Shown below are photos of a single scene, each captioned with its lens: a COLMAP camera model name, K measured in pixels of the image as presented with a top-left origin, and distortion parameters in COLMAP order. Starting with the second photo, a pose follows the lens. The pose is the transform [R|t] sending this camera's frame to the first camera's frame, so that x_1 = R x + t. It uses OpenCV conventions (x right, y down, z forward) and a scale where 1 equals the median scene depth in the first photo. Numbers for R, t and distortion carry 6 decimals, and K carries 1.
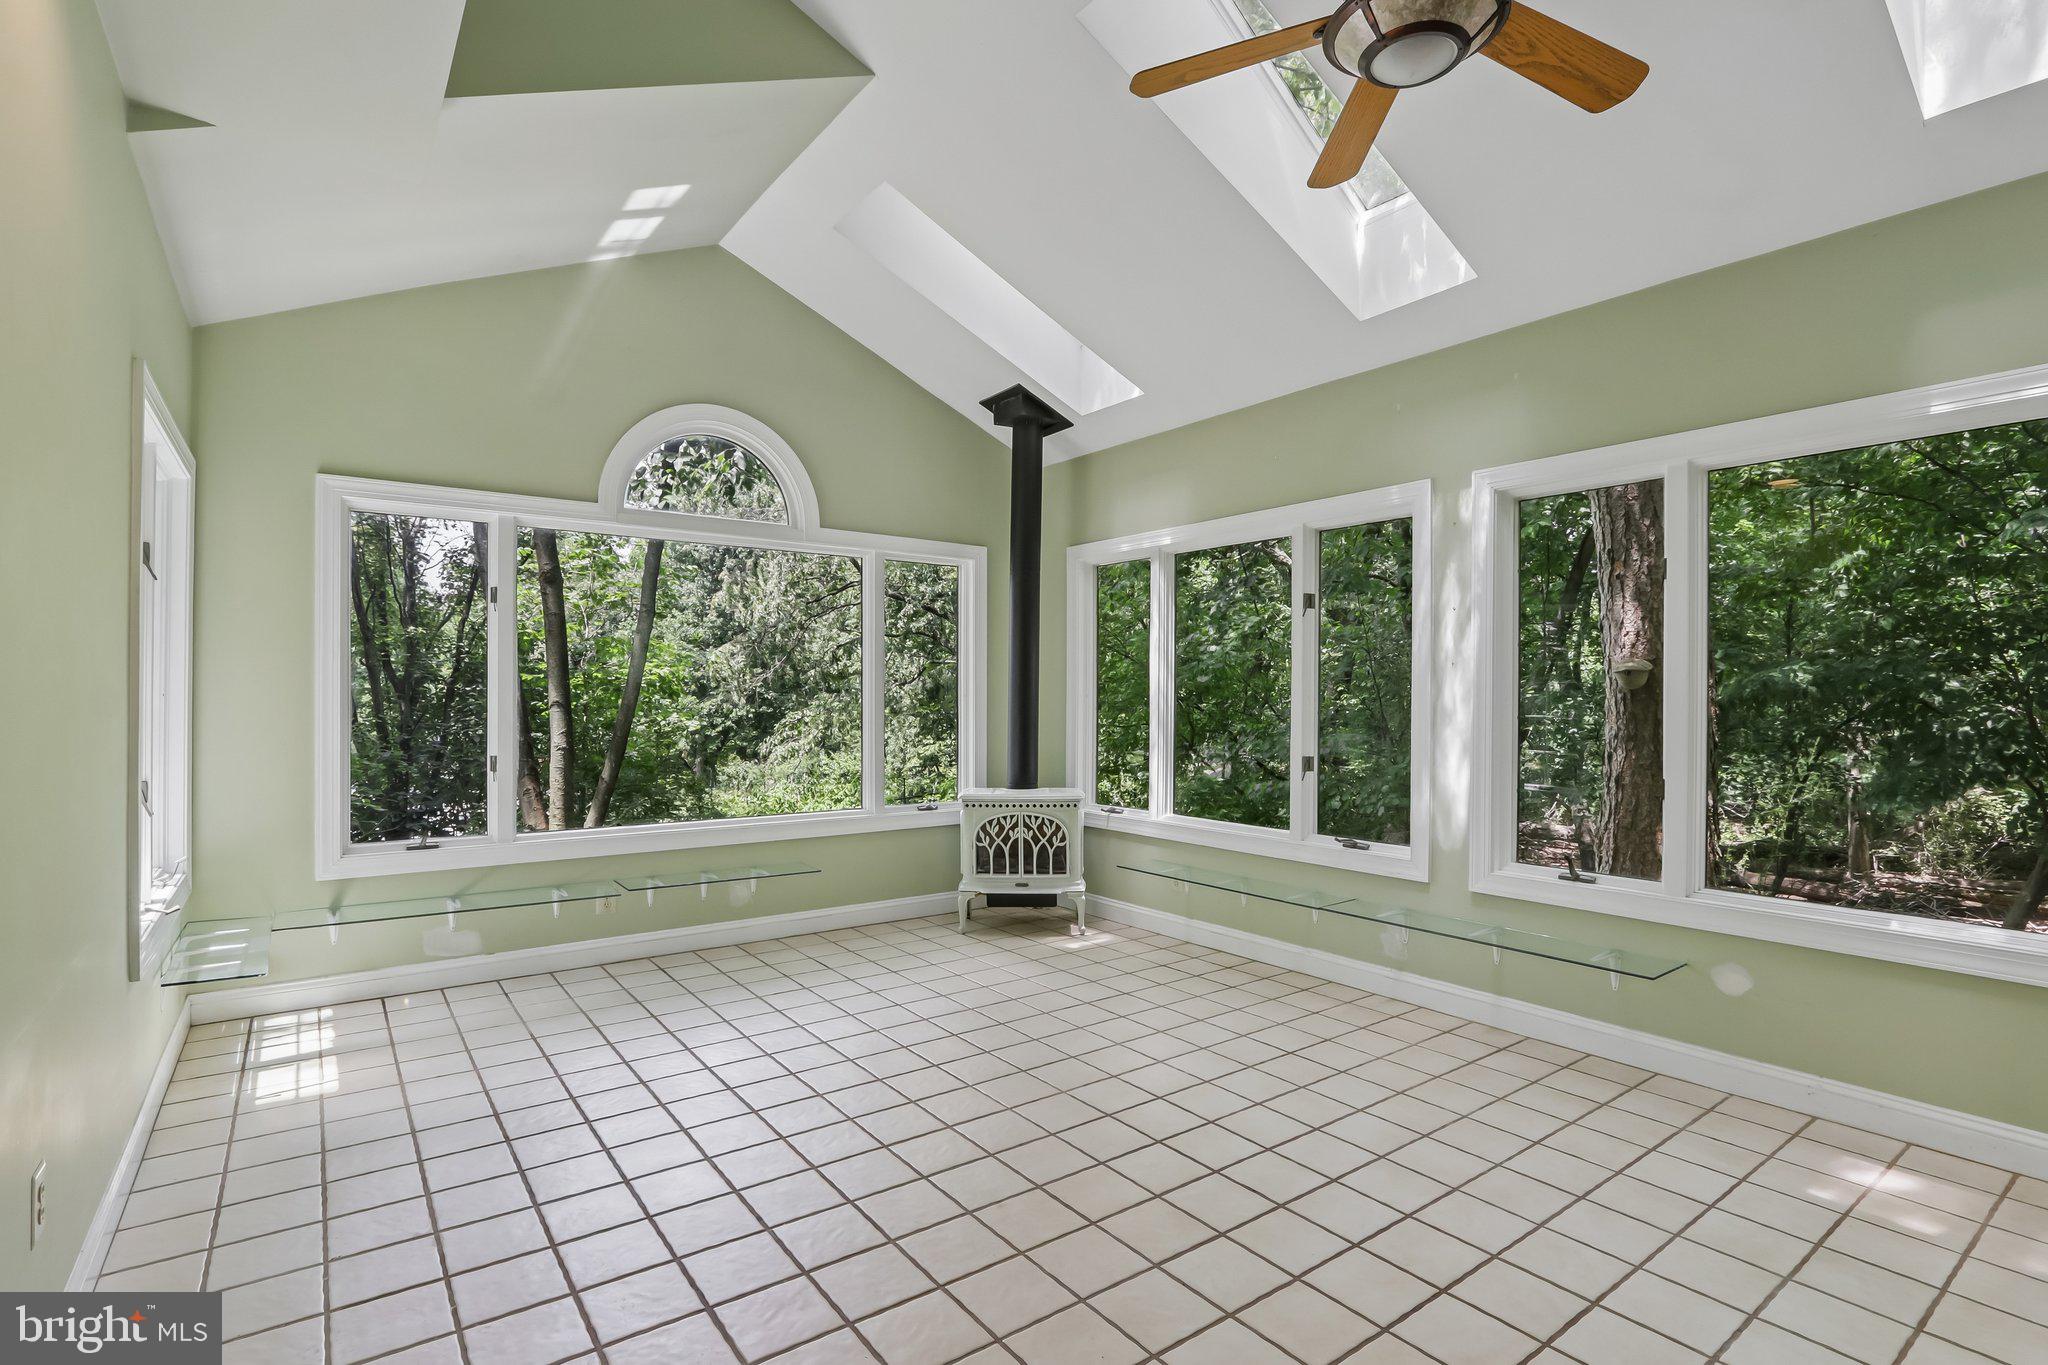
lens RADIAL K [[945.4, 0, 971.2], [0, 945.4, 693.1], [0, 0, 1]] dist [-0.021387, 0.004201]
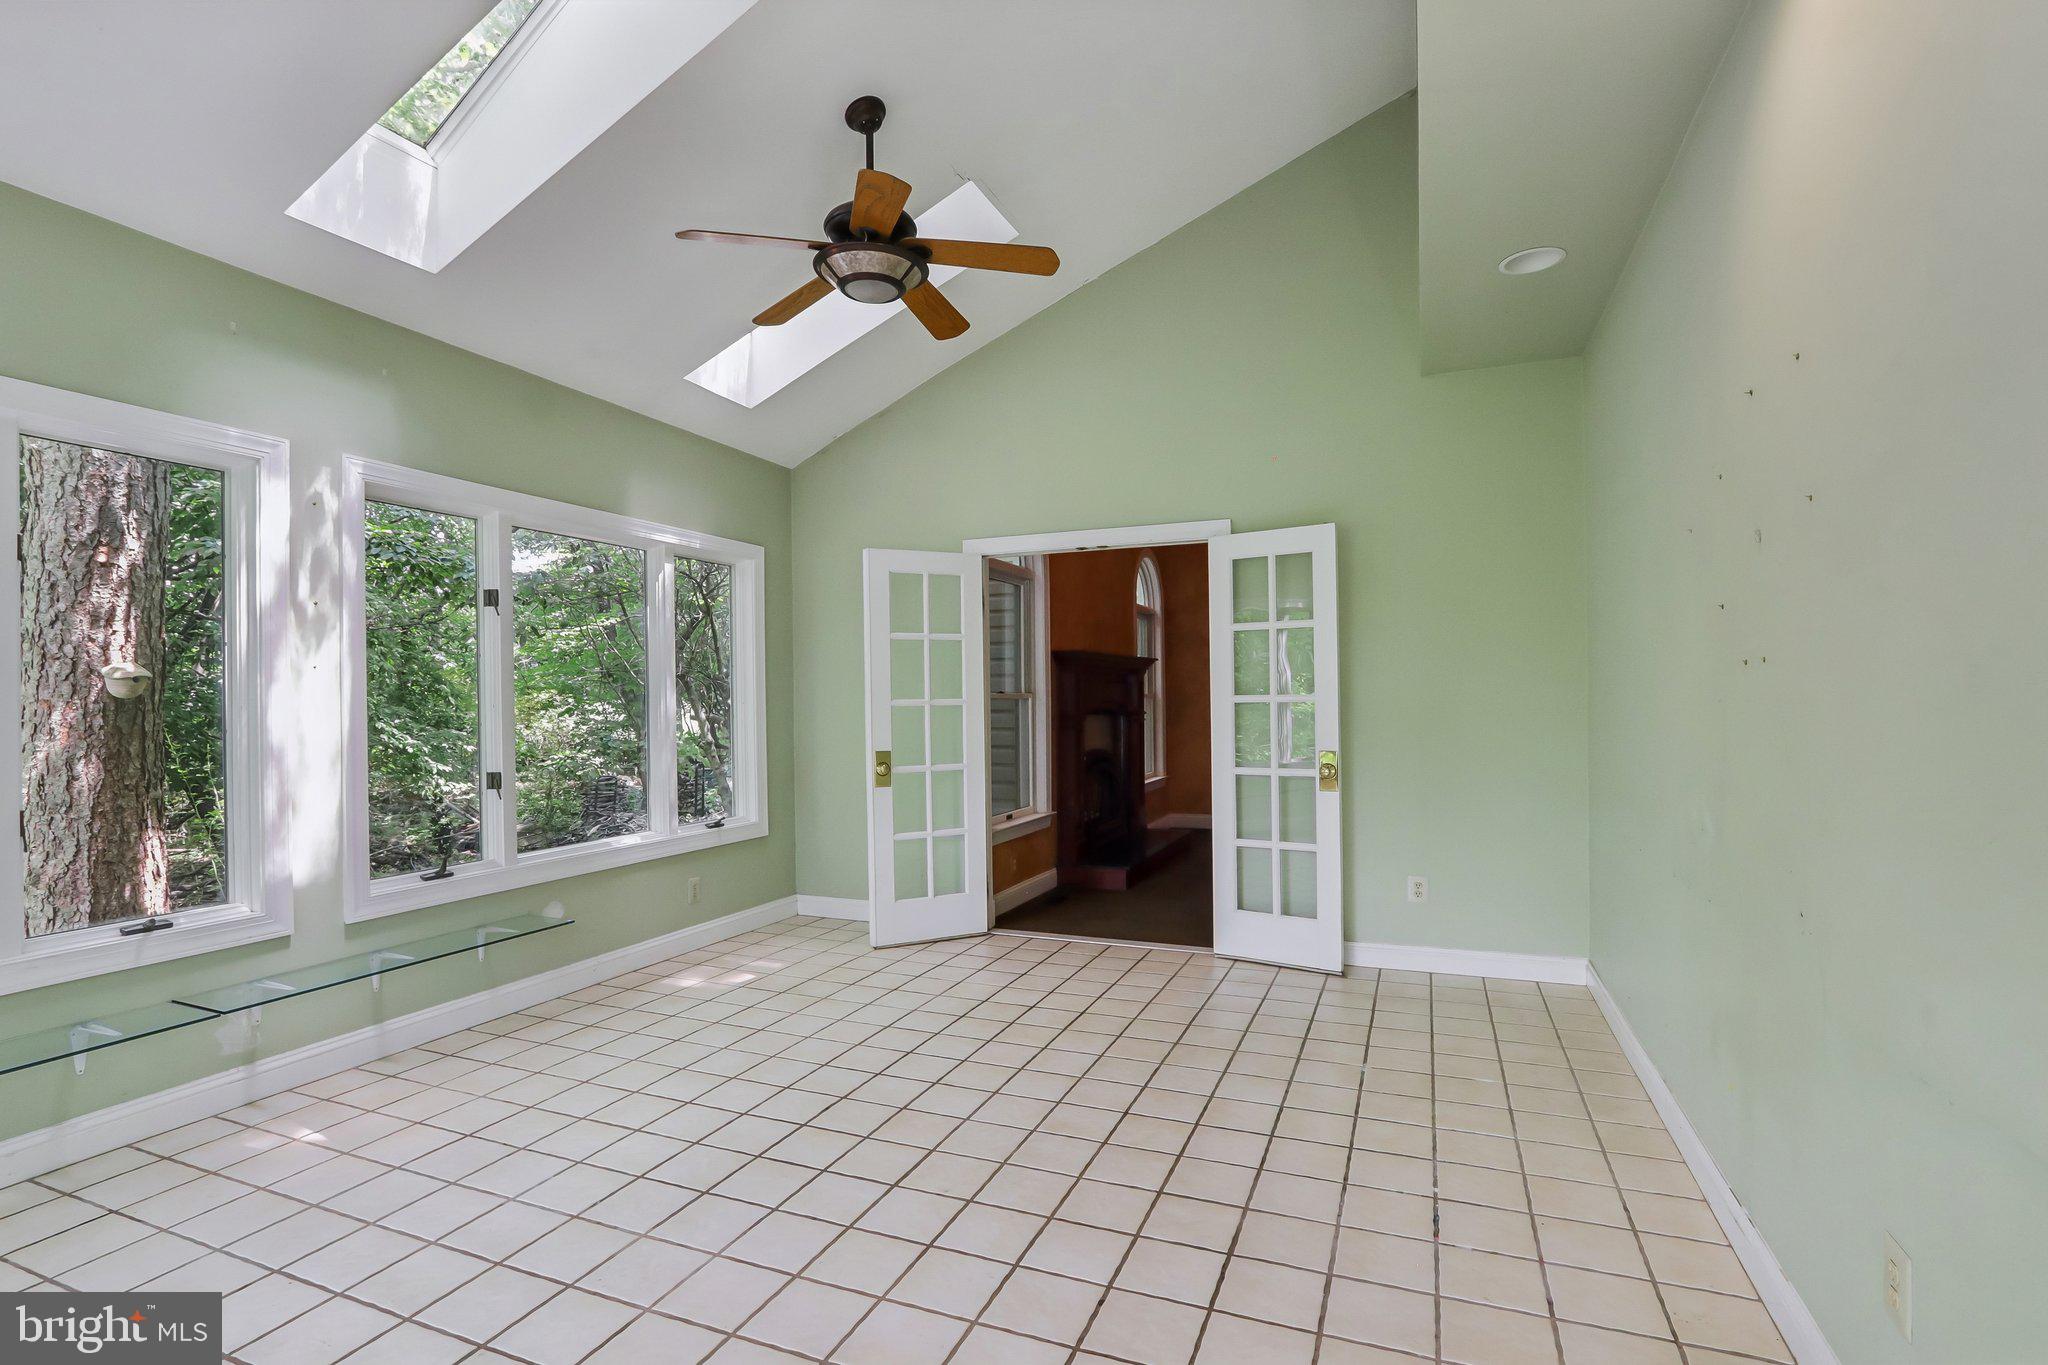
lens RADIAL K [[945.4, 0, 1026.4], [0, 945.4, 699.7], [0, 0, 1]] dist [-0.021387, 0.004201]
pose [[-0.541091, 0.005498, 0.840946, -0.477067], [0.003595, 0.999985, -0.004224, 0.004428], [-0.840956, 0.000737, -0.541103, 0.797577]]
